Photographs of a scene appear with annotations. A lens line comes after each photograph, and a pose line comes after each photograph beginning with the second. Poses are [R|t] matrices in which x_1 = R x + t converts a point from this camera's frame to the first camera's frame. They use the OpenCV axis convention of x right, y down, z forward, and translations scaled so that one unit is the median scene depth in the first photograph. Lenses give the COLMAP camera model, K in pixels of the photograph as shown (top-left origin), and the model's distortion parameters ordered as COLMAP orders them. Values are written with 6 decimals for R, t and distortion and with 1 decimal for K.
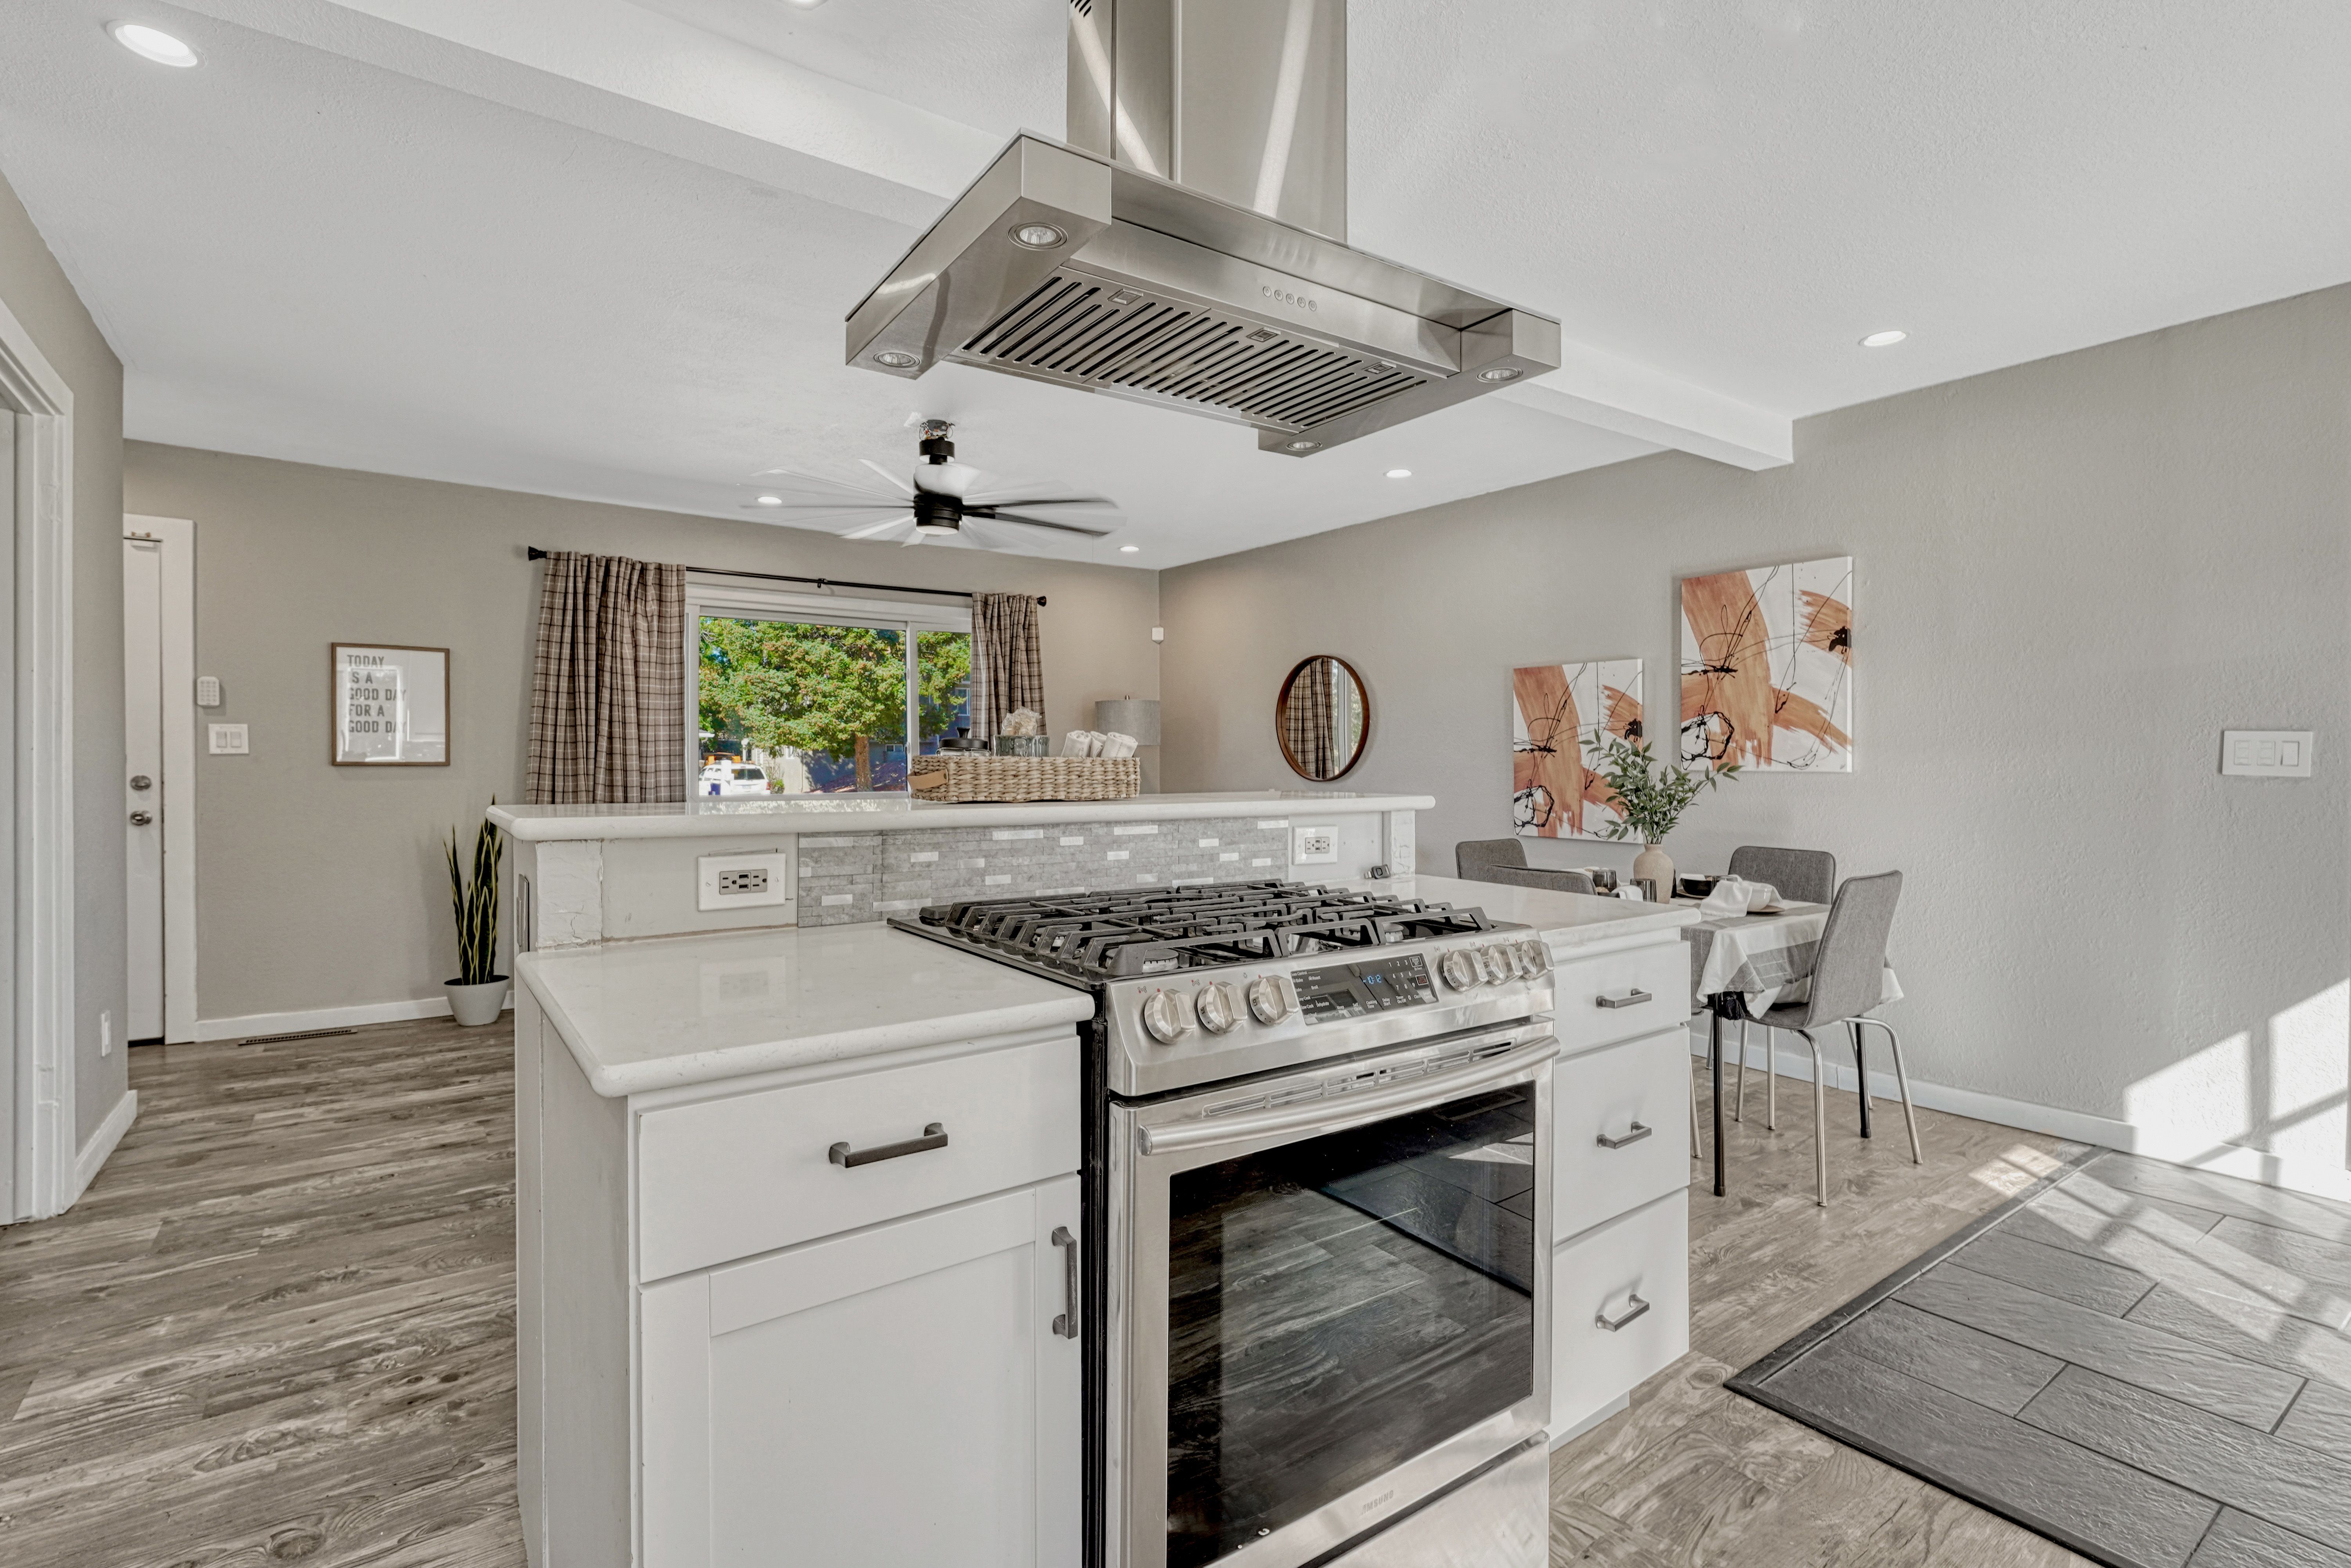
lens RADIAL K [[1093.8, 0, 1162.4], [0, 1093.8, 754.4], [0, 0, 1]] dist [0.003987, 0.000822]
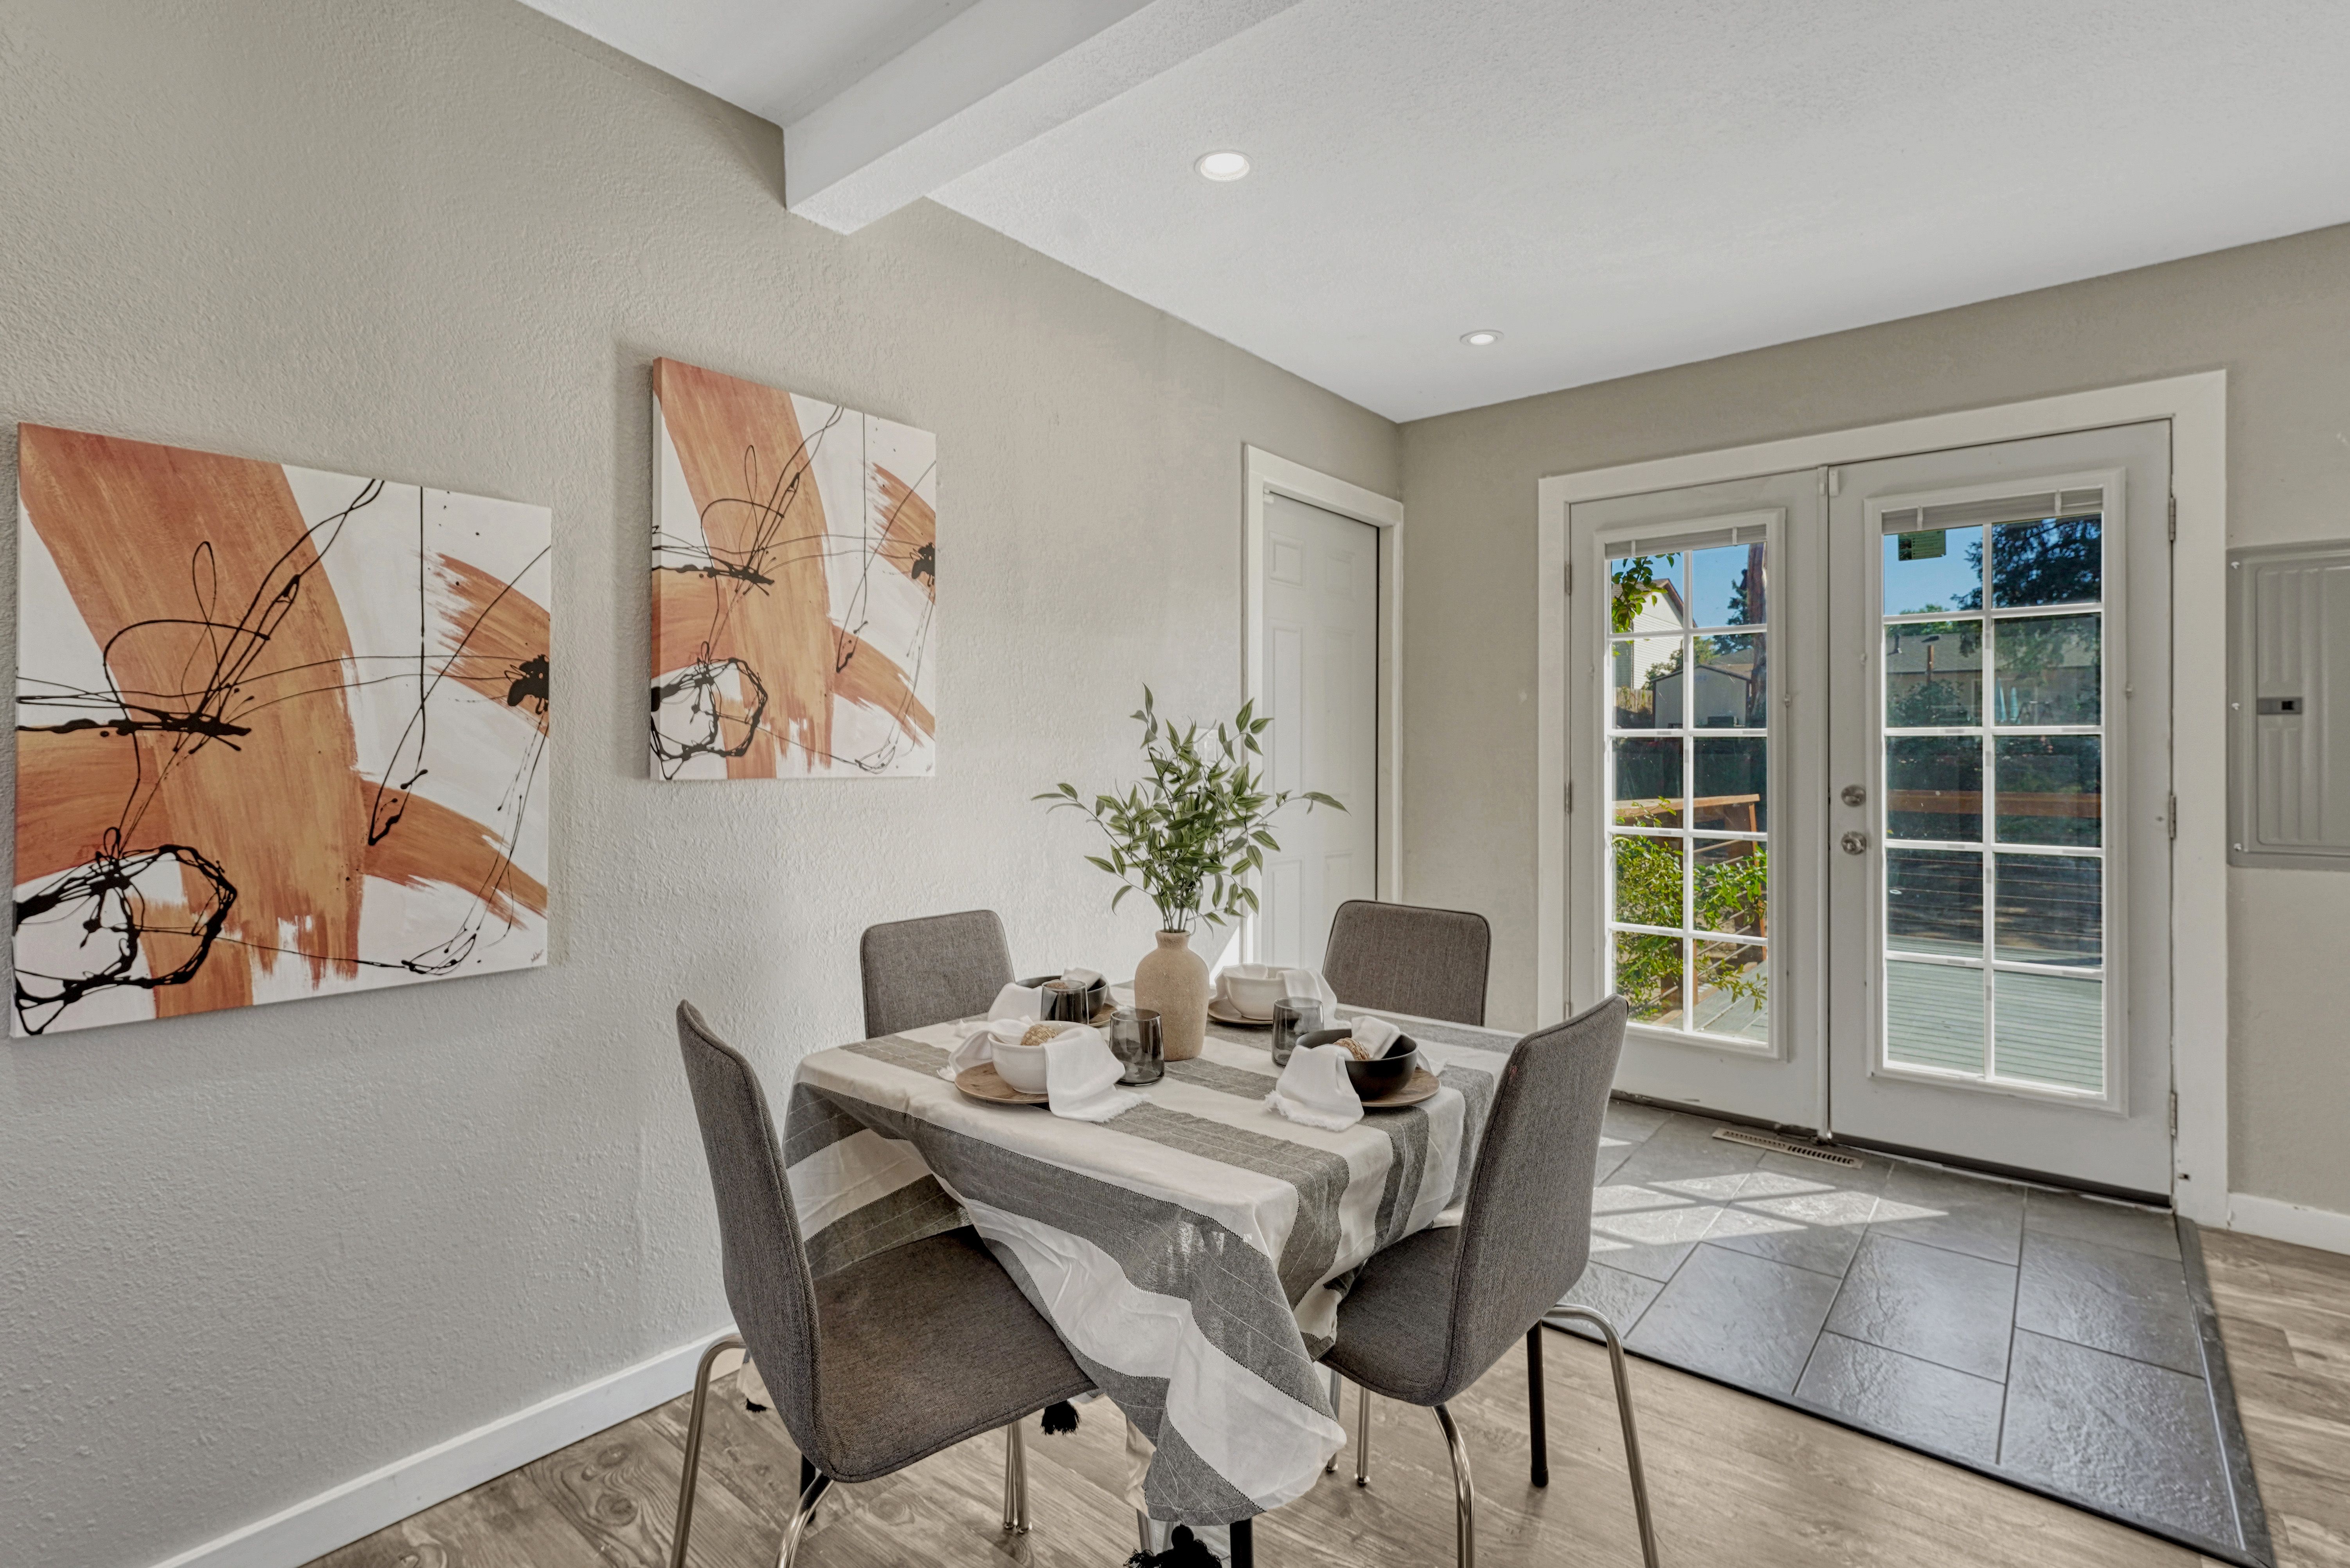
lens RADIAL K [[1105.6, 0, 1175.7], [0, 1105.6, 744.5], [0, 0, 1]] dist [-0.000569, 0.000375]
pose [[-0.262090, 0.007028, 0.965018, -0.020338], [-0.003559, 0.999960, -0.008249, 0.002712], [-0.965037, -0.005597, -0.262054, 0.981578]]
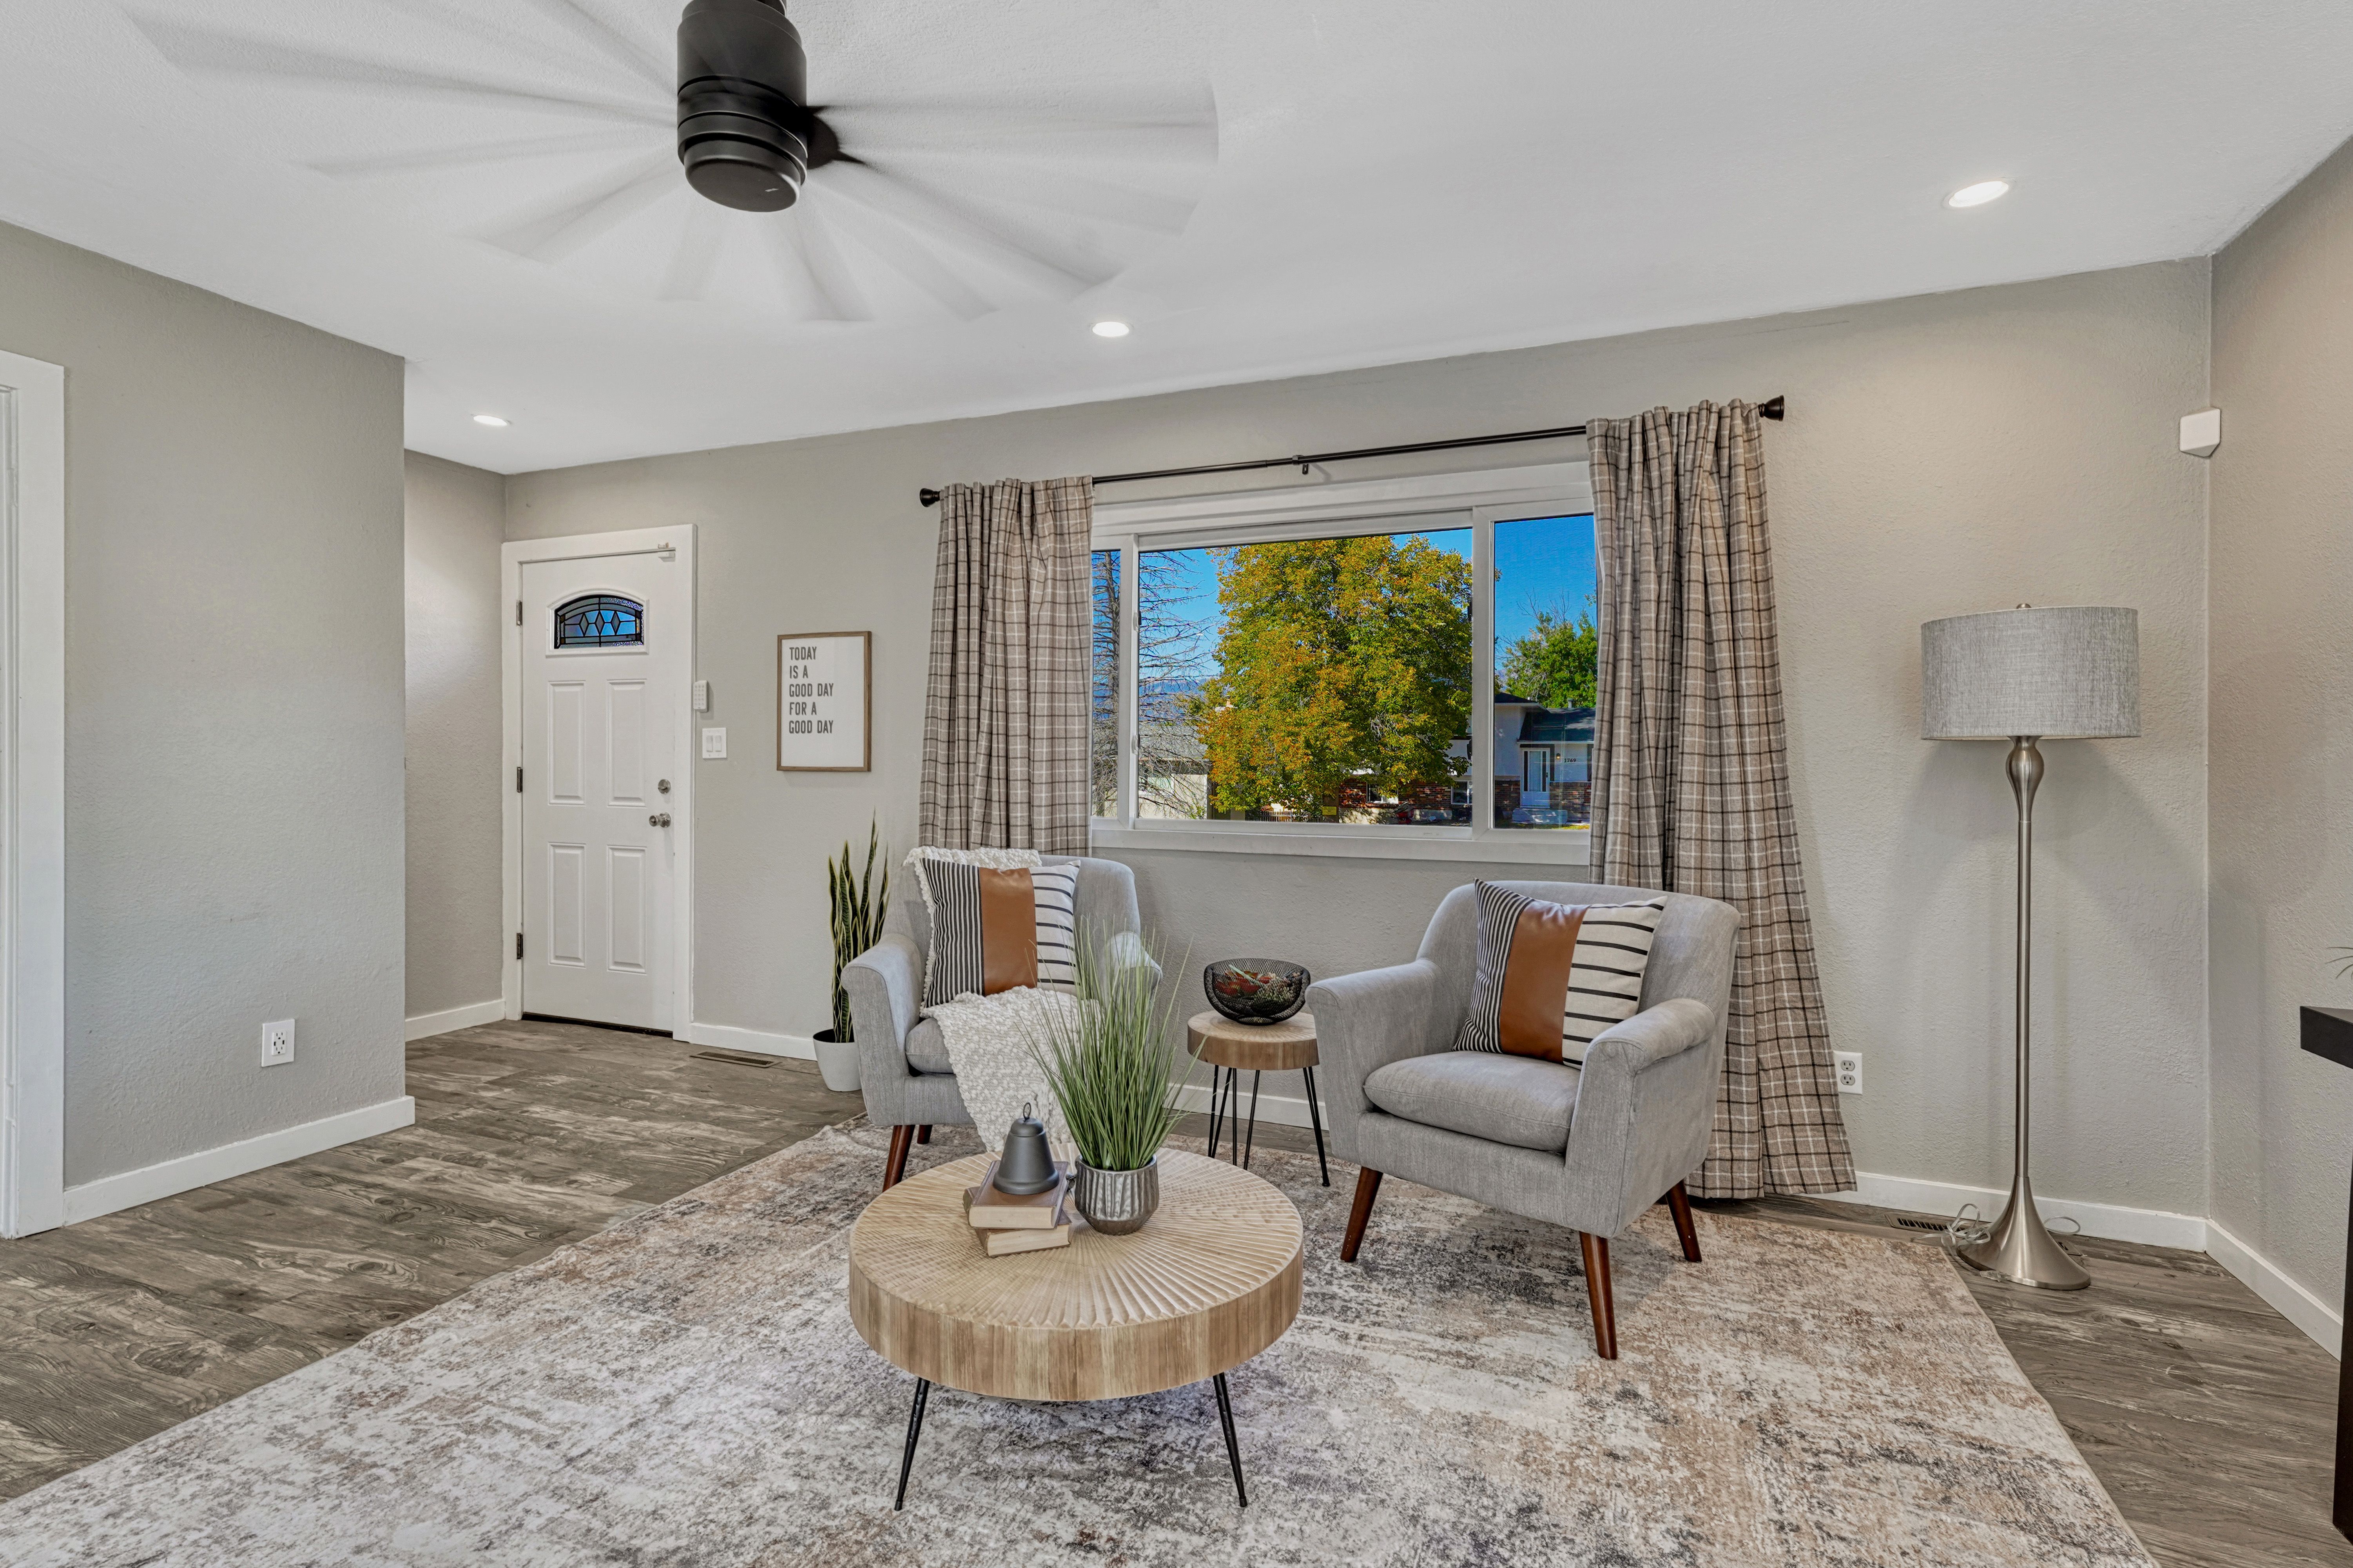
lens RADIAL K [[1112.3, 0, 1172.1], [0, 1112.3, 770.2], [0, 0, 1]] dist [0.000296, 0.006650]
pose [[0.534610, 0.008947, -0.845051, 0.232442], [-0.004828, 0.999960, 0.007533, 0.003313], [0.845085, 0.000053, 0.534632, 0.911858]]
